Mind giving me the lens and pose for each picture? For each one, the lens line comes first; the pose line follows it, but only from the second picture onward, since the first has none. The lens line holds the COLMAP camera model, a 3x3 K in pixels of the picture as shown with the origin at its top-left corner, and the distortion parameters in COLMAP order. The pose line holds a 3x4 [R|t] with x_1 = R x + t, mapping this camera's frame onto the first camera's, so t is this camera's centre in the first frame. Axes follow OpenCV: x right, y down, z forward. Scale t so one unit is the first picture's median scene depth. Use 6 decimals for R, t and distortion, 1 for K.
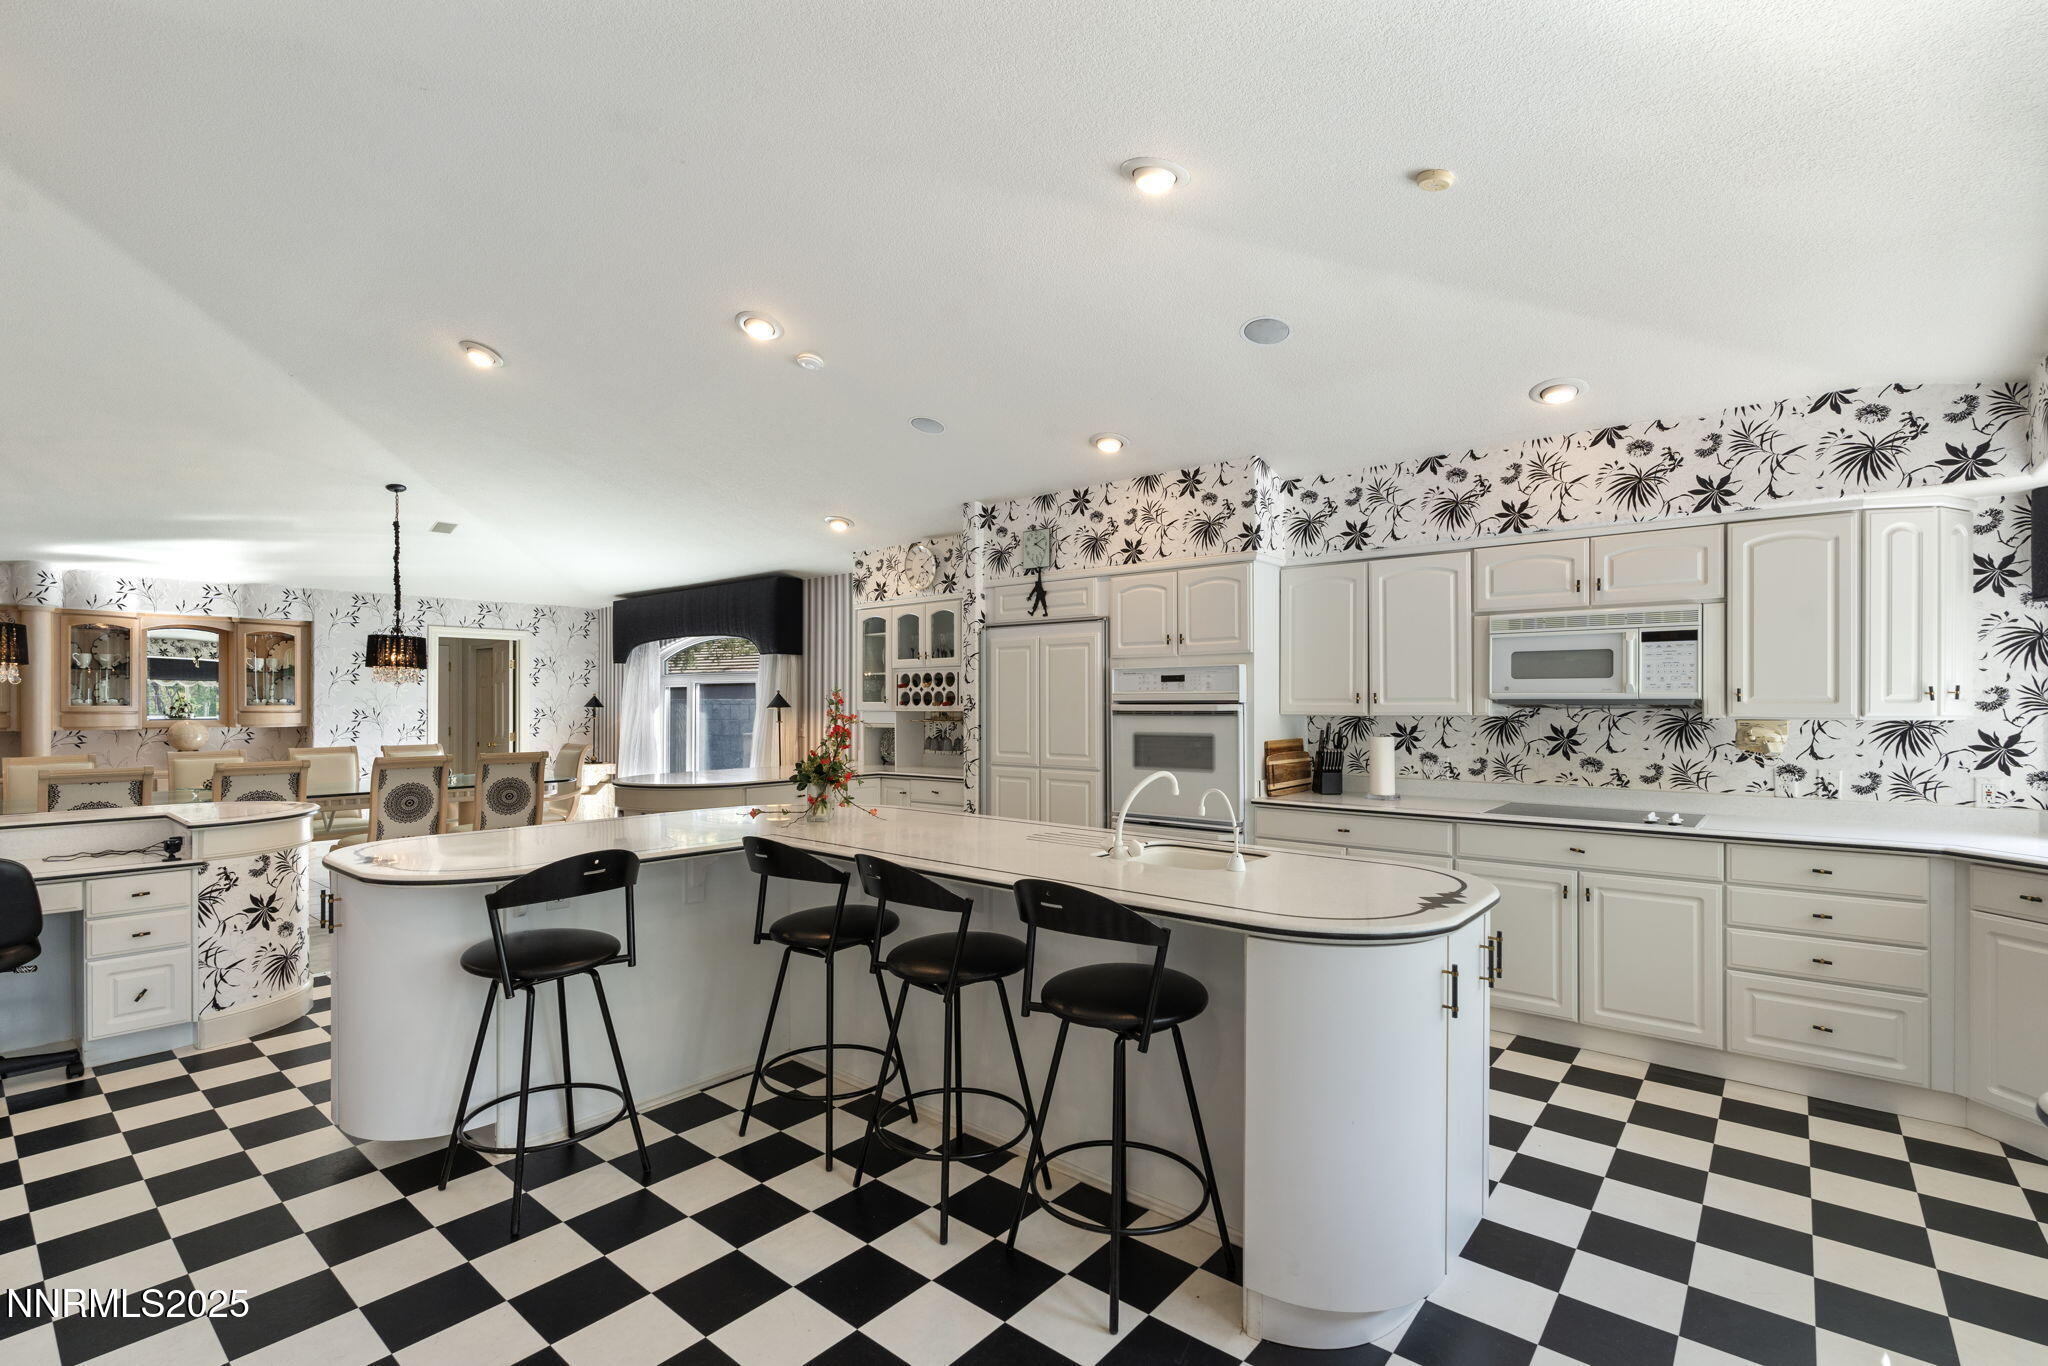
lens RADIAL K [[900.0, 0, 1024.0], [0, 900.0, 683.0], [0, 0, 1]] dist [-0.004575, -0.000280]
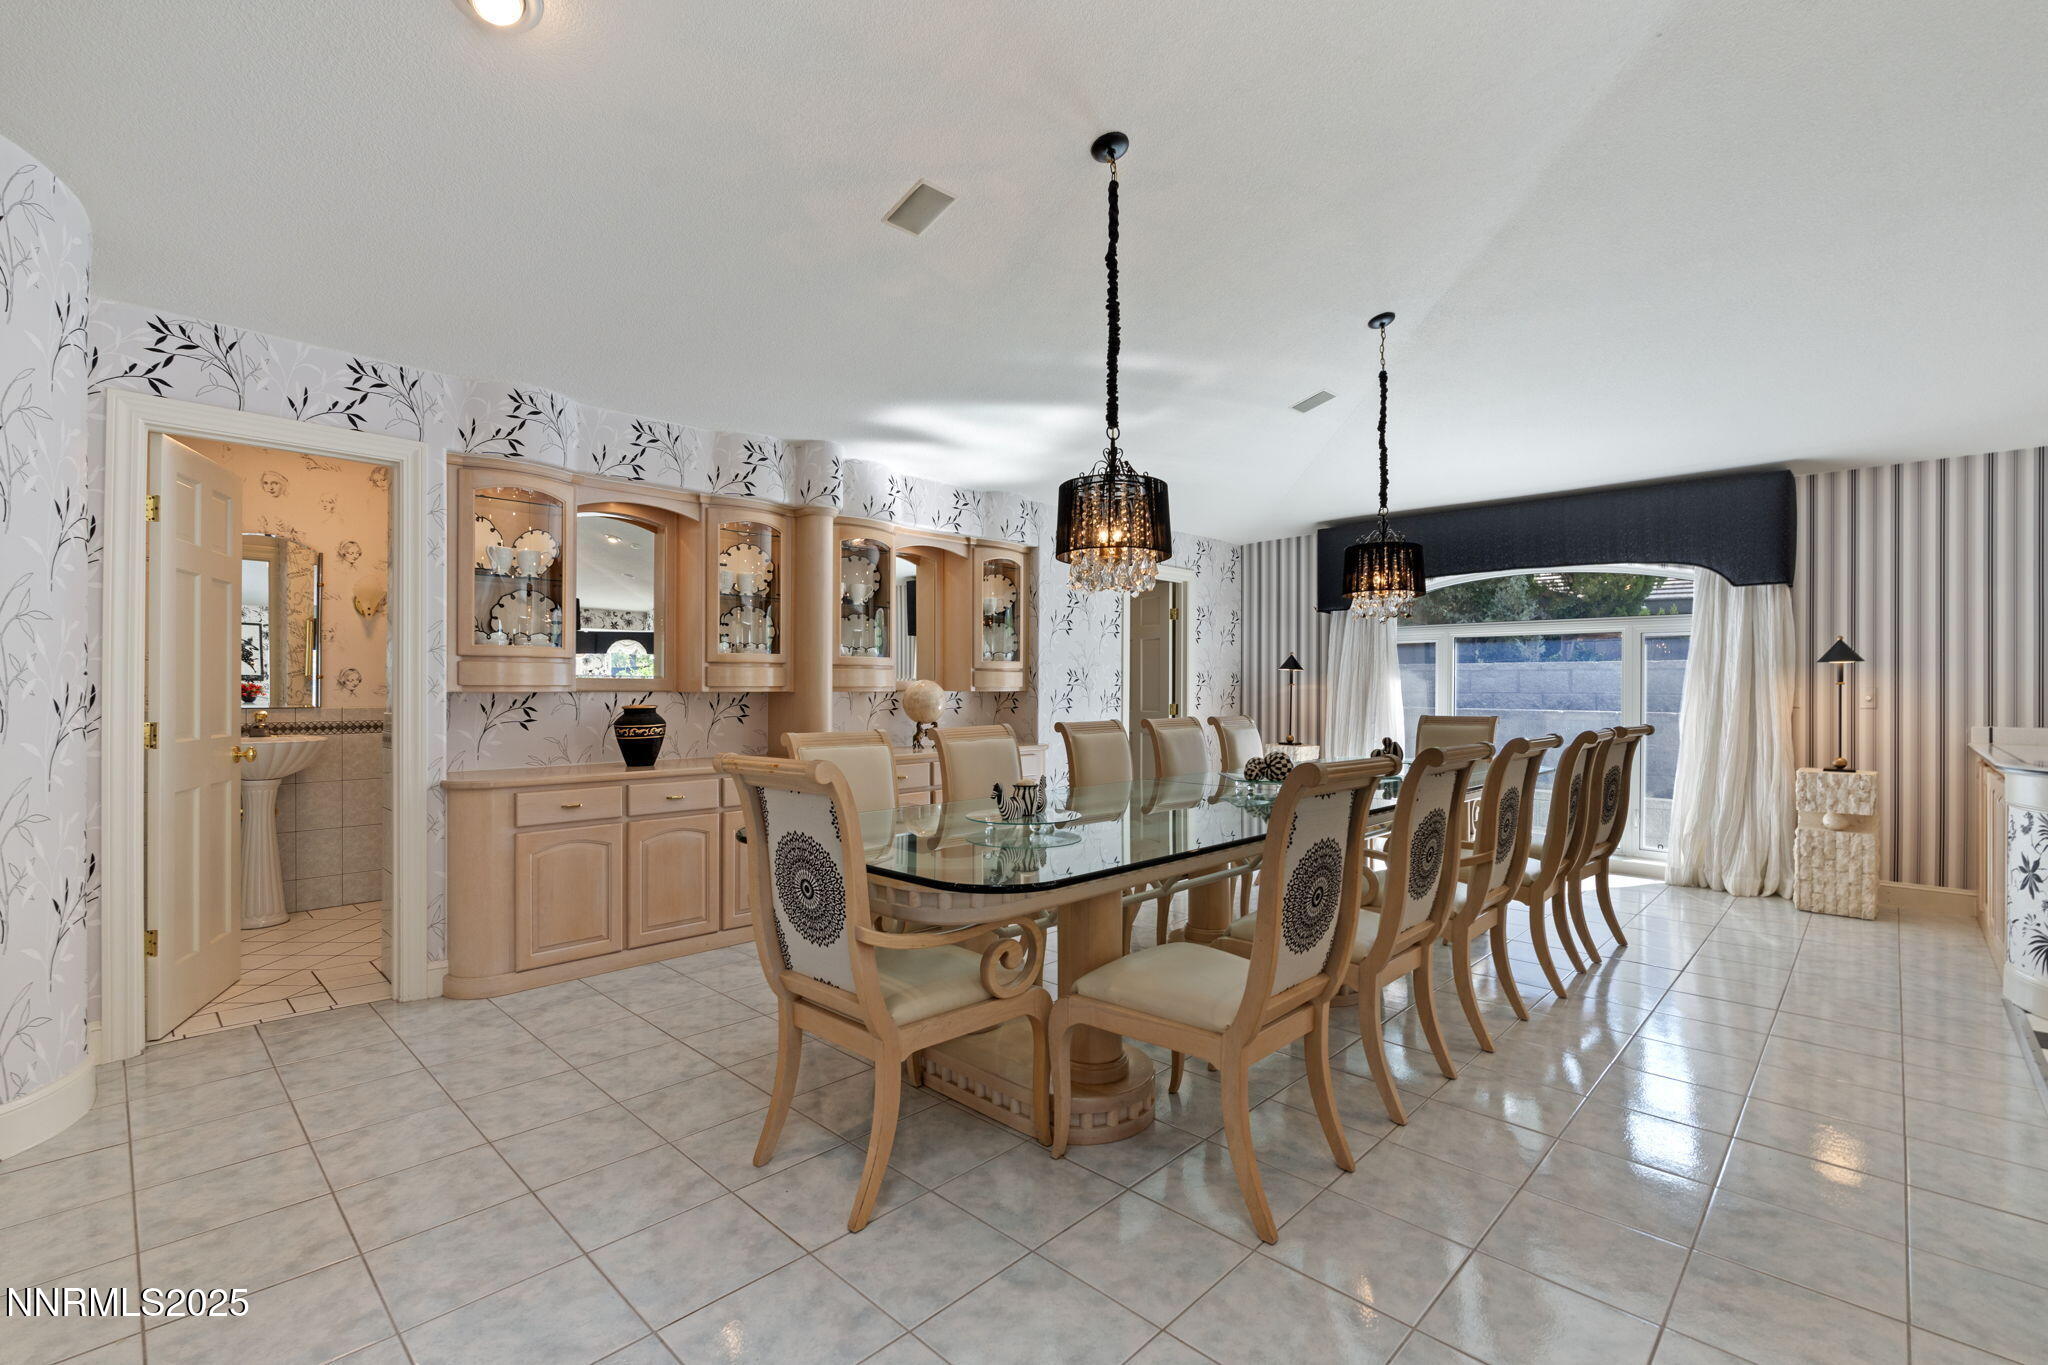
lens RADIAL K [[900.0, 0, 1024.0], [0, 900.0, 682.5], [0, 0, 1]] dist [-0.004575, -0.000280]
pose [[0.997839, 0.001701, -0.065686, -0.760573], [-0.000910, 0.999927, 0.012071, 0.032879], [0.065701, -0.011985, 0.997767, 0.268963]]
